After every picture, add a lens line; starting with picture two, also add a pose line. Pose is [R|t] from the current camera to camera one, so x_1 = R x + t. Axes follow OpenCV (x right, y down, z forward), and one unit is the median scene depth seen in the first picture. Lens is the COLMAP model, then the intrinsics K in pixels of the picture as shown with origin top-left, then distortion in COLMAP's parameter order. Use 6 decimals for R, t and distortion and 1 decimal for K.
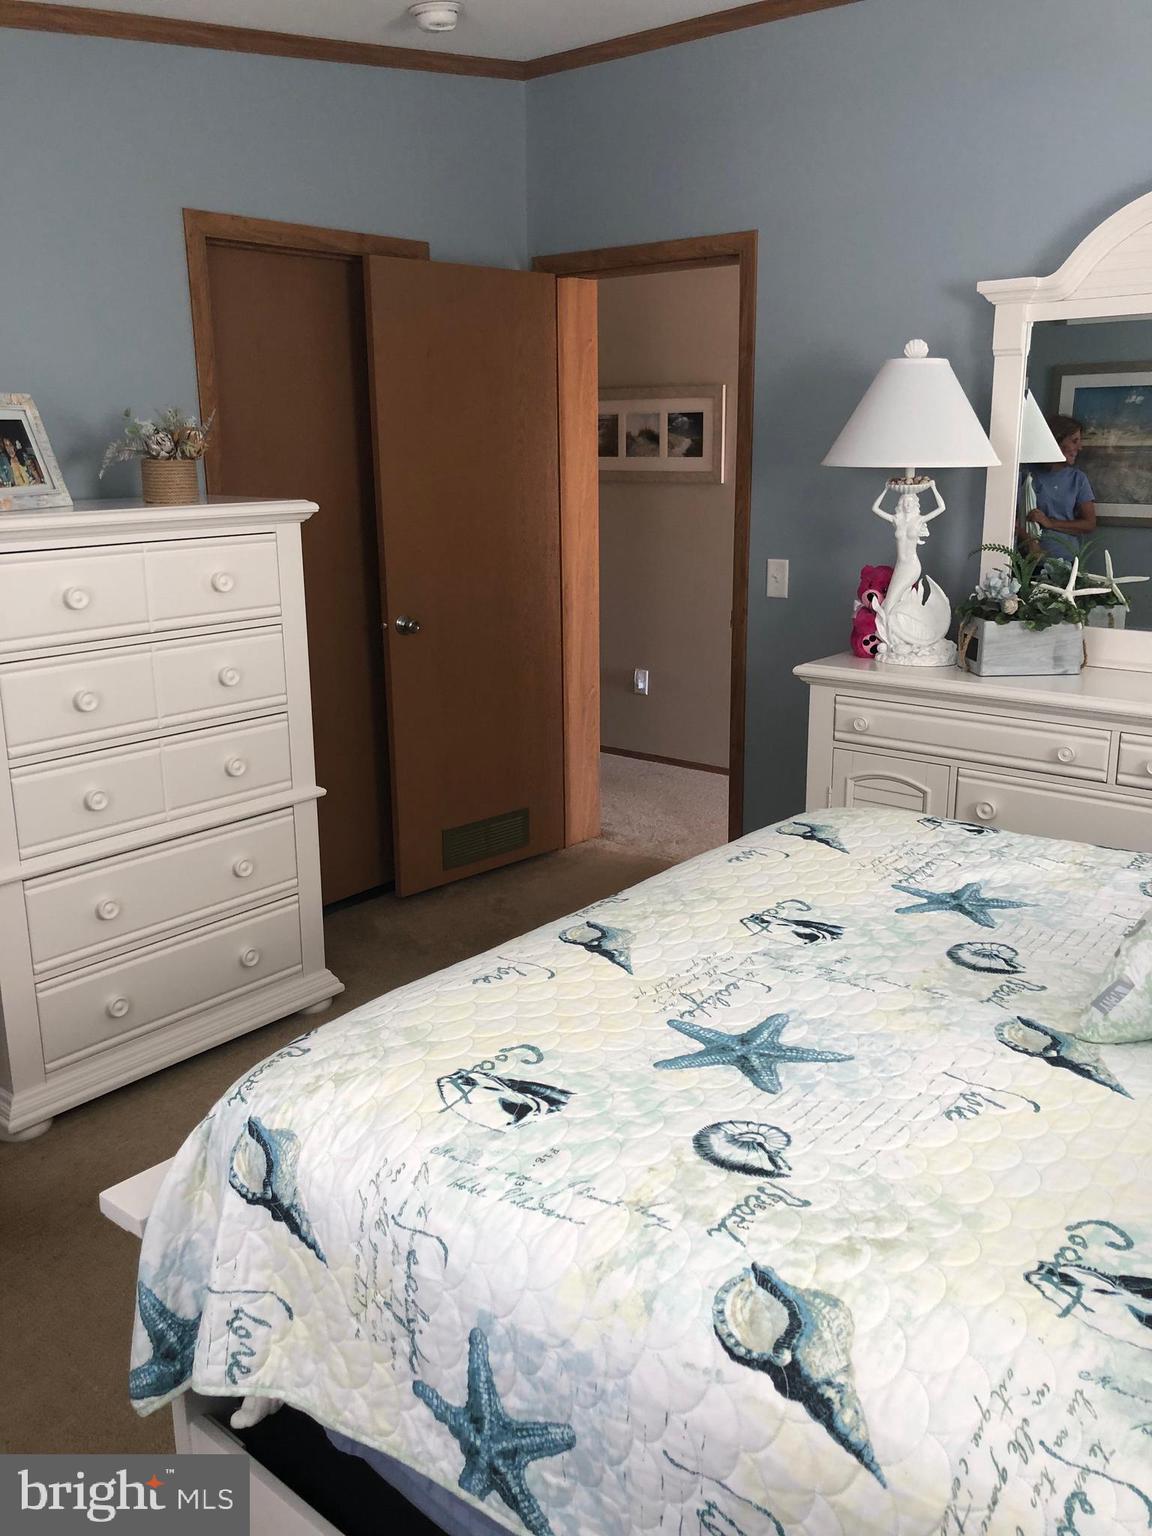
lens RADIAL K [[1231.0, 0, 567.4], [0, 1231.0, 744.2], [0, 0, 1]] dist [0.018738, -0.093323]
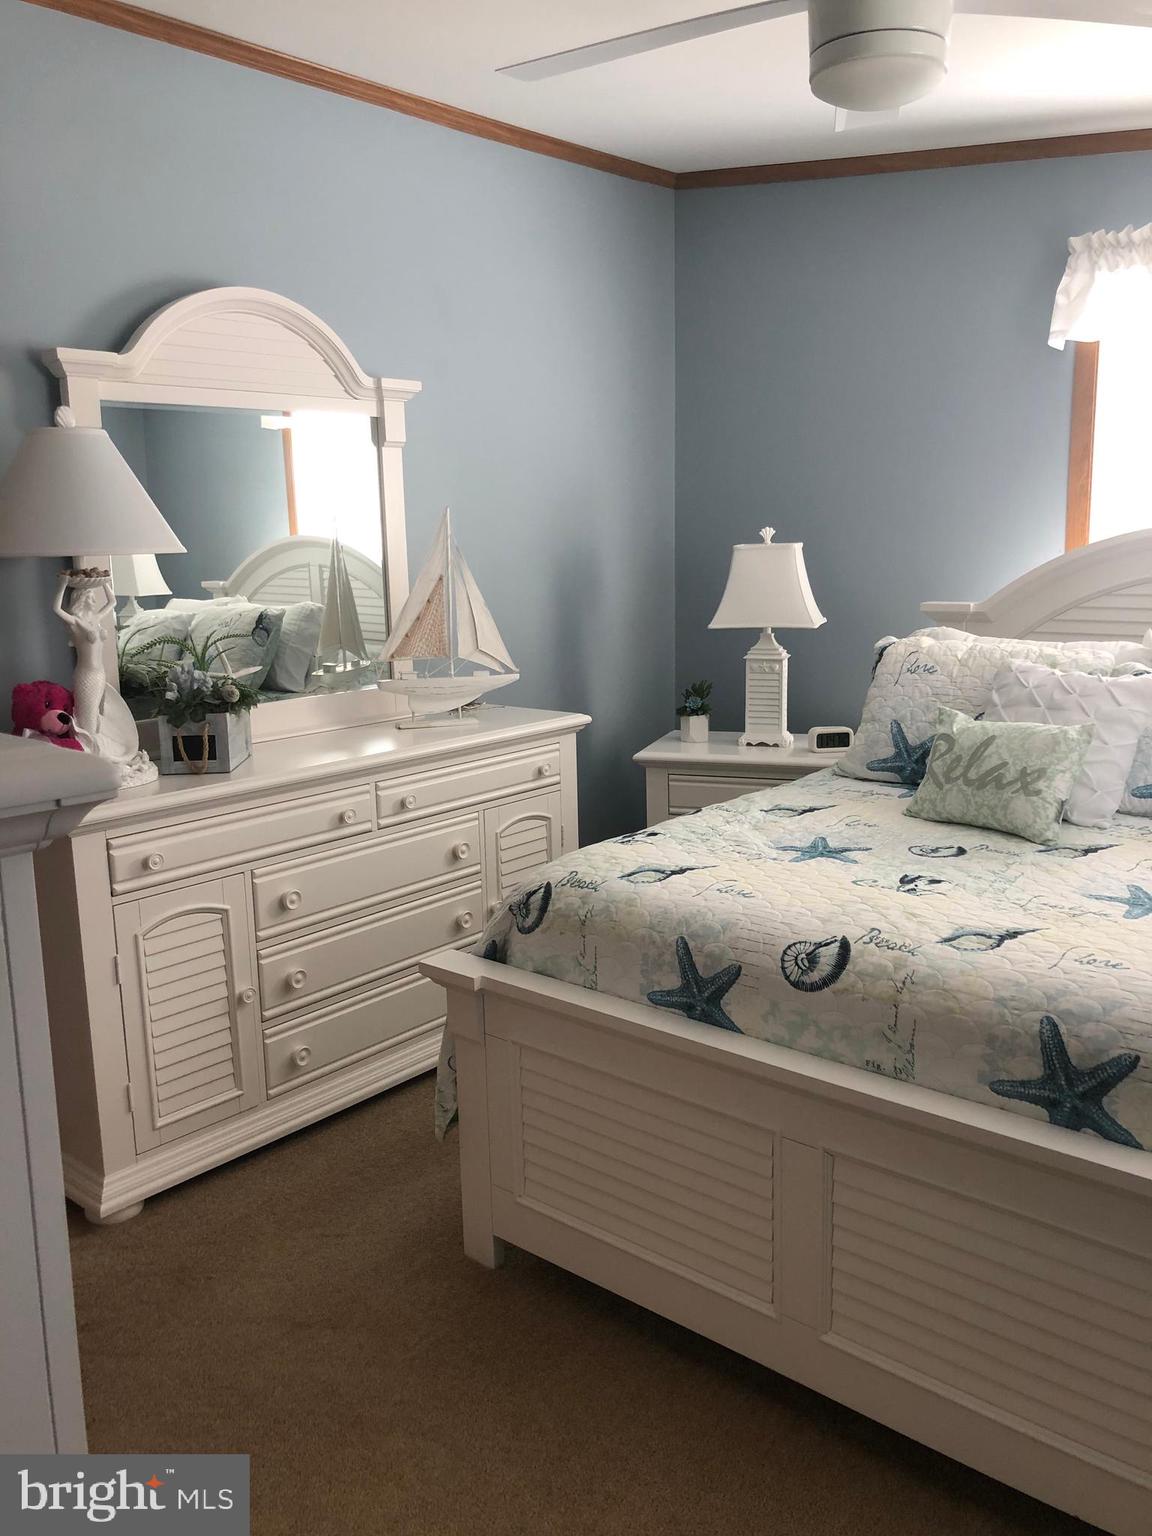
lens RADIAL K [[1231.0, 0, 567.4], [0, 1231.0, 744.2], [0, 0, 1]] dist [0.018738, -0.093323]
pose [[0.043729, -0.162666, 0.985712, -0.826937], [0.266127, 0.952902, 0.145446, -0.207275], [-0.962945, 0.255965, 0.084960, 0.971392]]
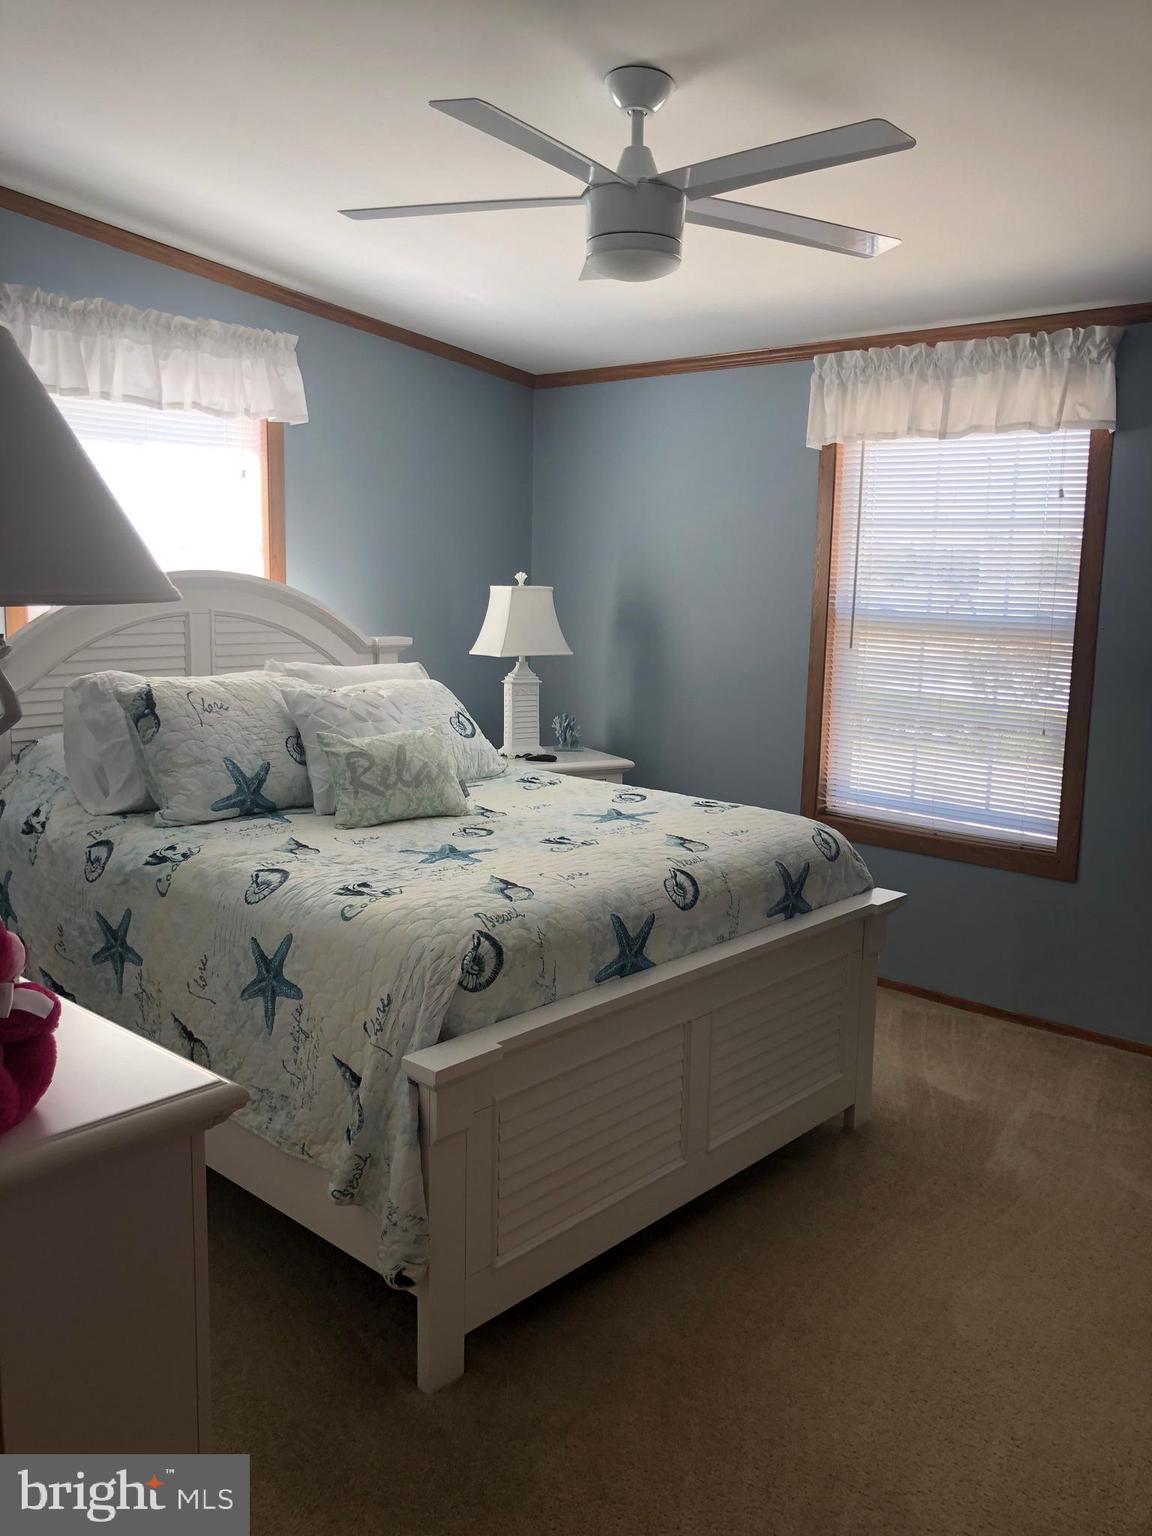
lens RADIAL K [[1231.0, 0, 567.4], [0, 1231.0, 744.2], [0, 0, 1]] dist [0.018738, -0.093323]
pose [[-0.998142, -0.018923, 0.057915, 0.082471], [0.003974, 0.928302, 0.371806, -0.476510], [-0.060798, 0.371346, -0.926502, 2.018430]]
